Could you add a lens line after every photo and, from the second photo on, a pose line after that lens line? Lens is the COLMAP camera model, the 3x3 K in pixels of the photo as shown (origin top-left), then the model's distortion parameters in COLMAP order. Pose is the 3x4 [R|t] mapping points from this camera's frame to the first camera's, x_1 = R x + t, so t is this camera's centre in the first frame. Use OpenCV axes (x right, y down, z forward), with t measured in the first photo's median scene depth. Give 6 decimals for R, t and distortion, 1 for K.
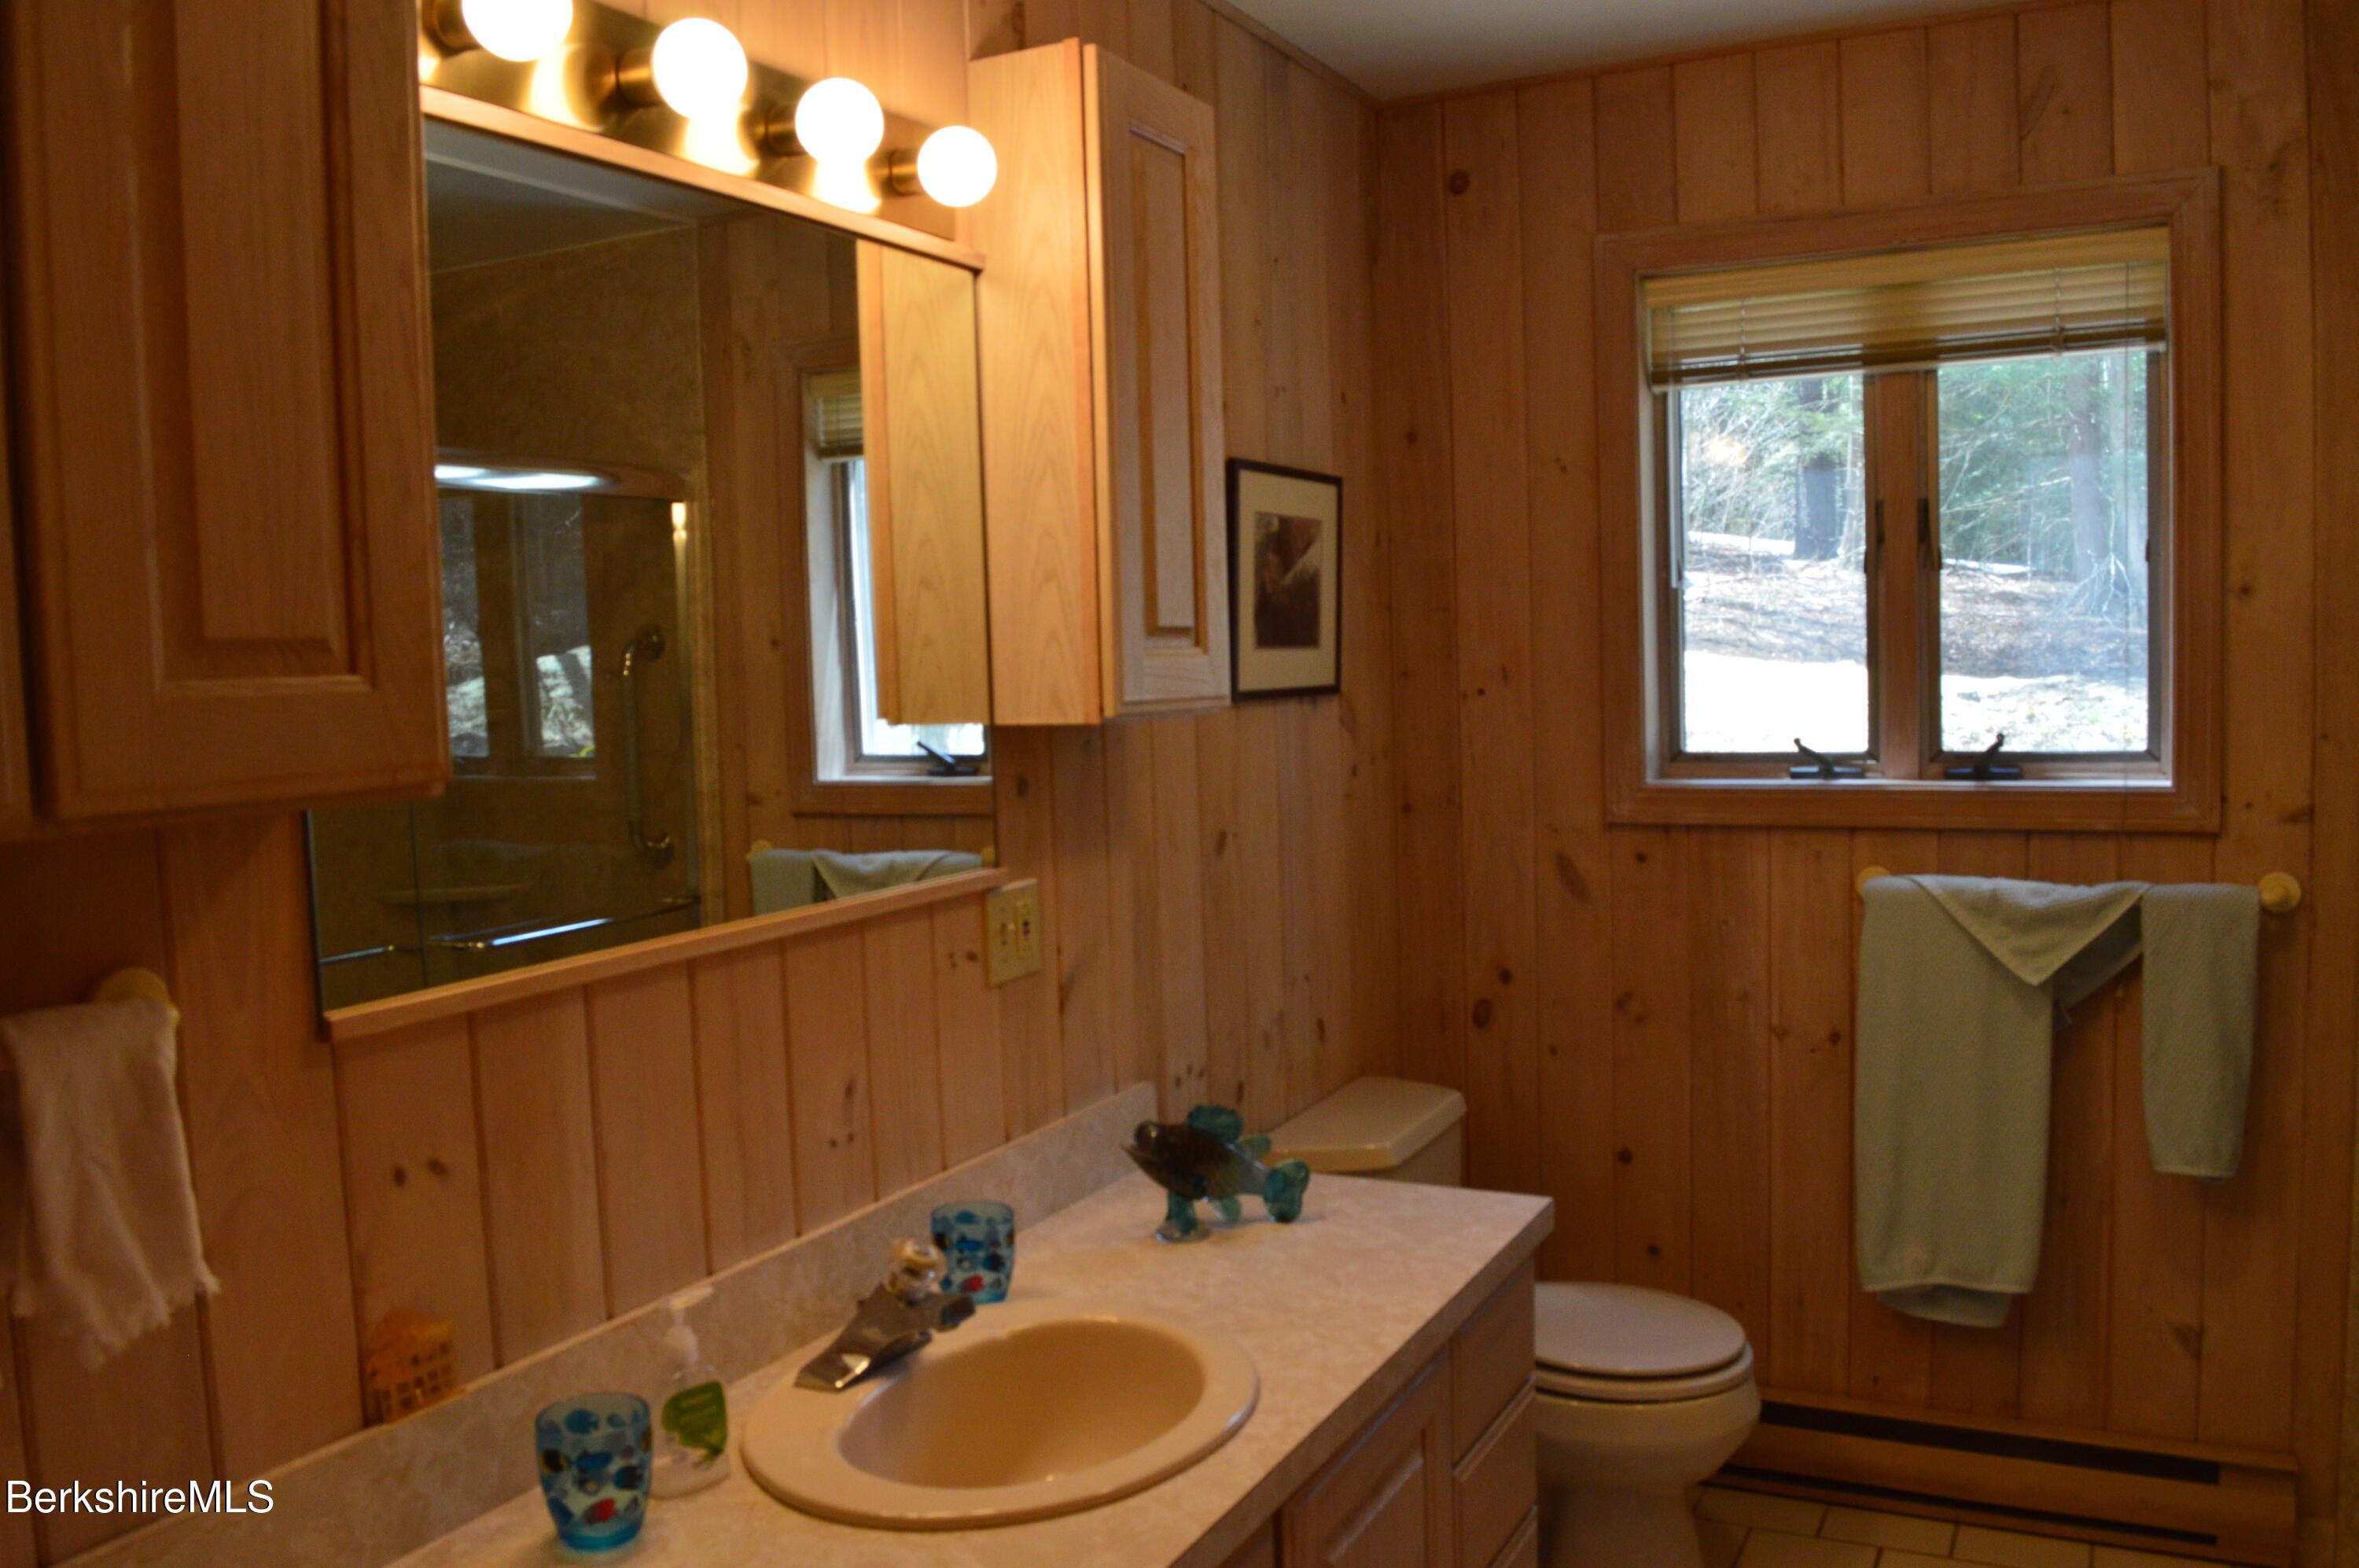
lens RADIAL K [[1902.0, 0, 1180.1], [0, 1902.0, 782.9], [0, 0, 1]] dist [-0.083058, 0.007337]
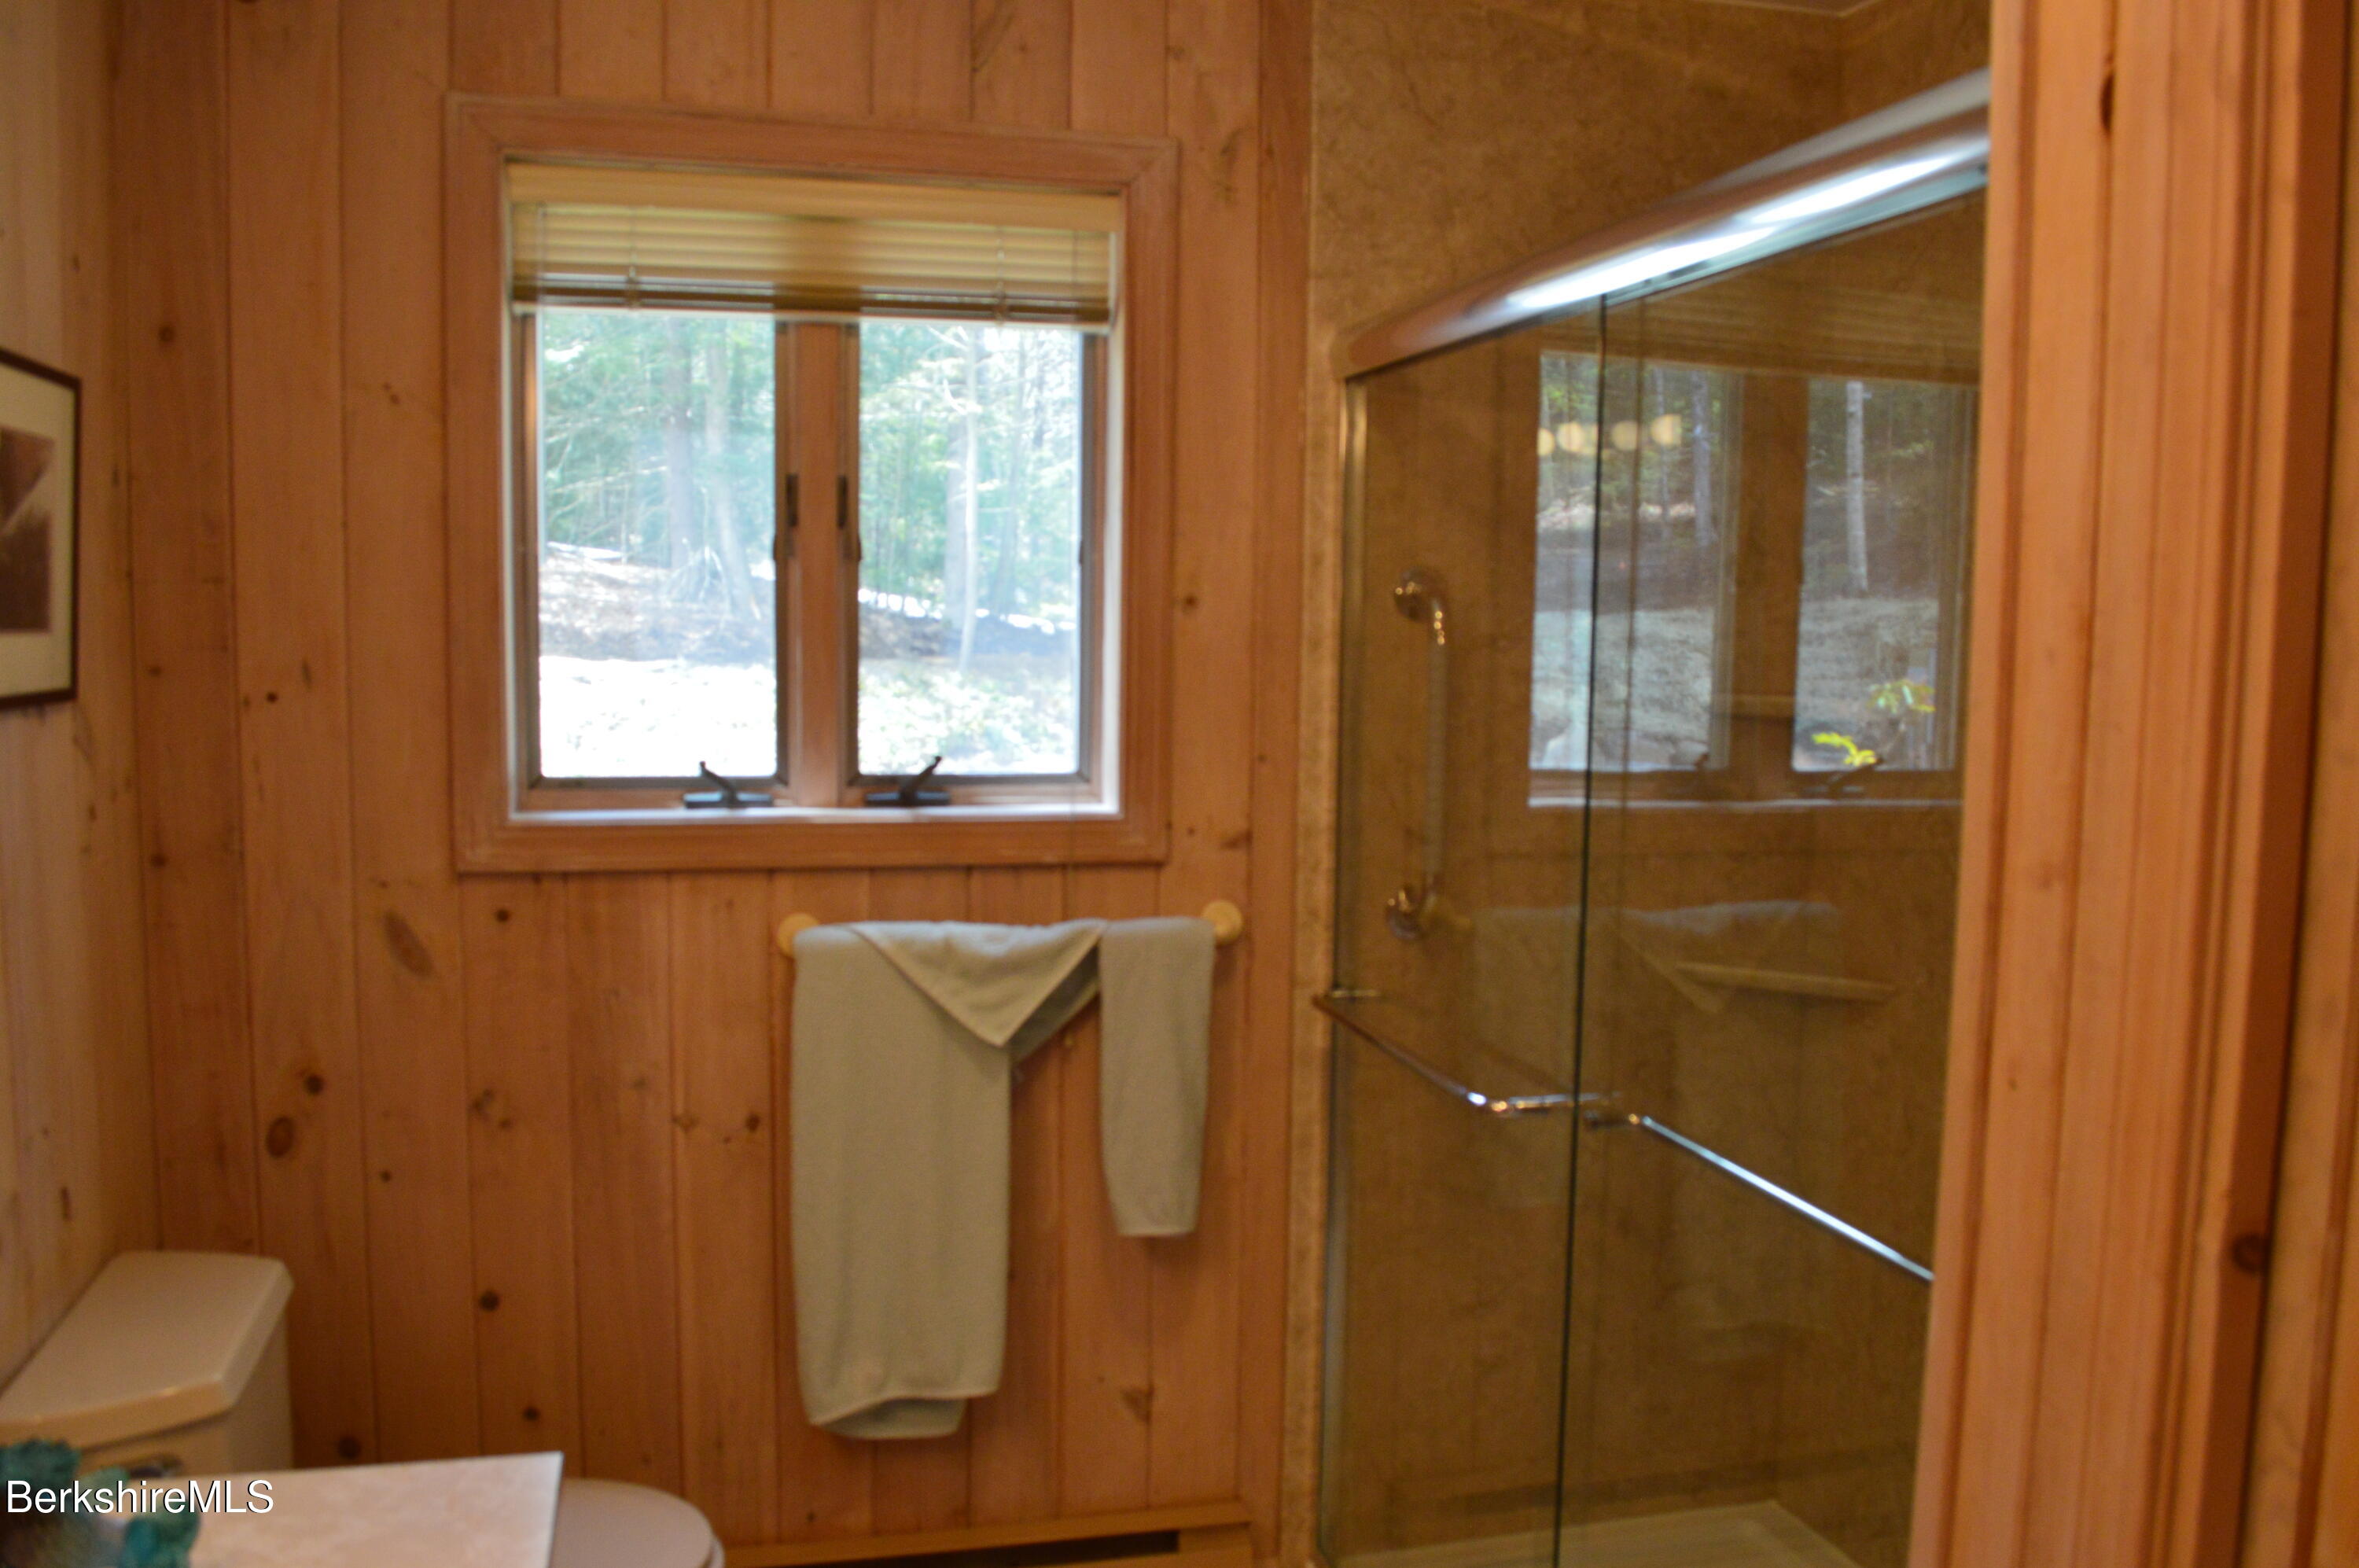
lens RADIAL K [[1902.0, 0, 1178.2], [0, 1902.0, 791.5], [0, 0, 1]] dist [-0.083058, 0.007337]
pose [[0.747608, -0.020323, 0.663829, -0.060915], [0.009487, 0.999757, 0.019923, -0.024877], [-0.664072, -0.008597, 0.747619, 0.259112]]
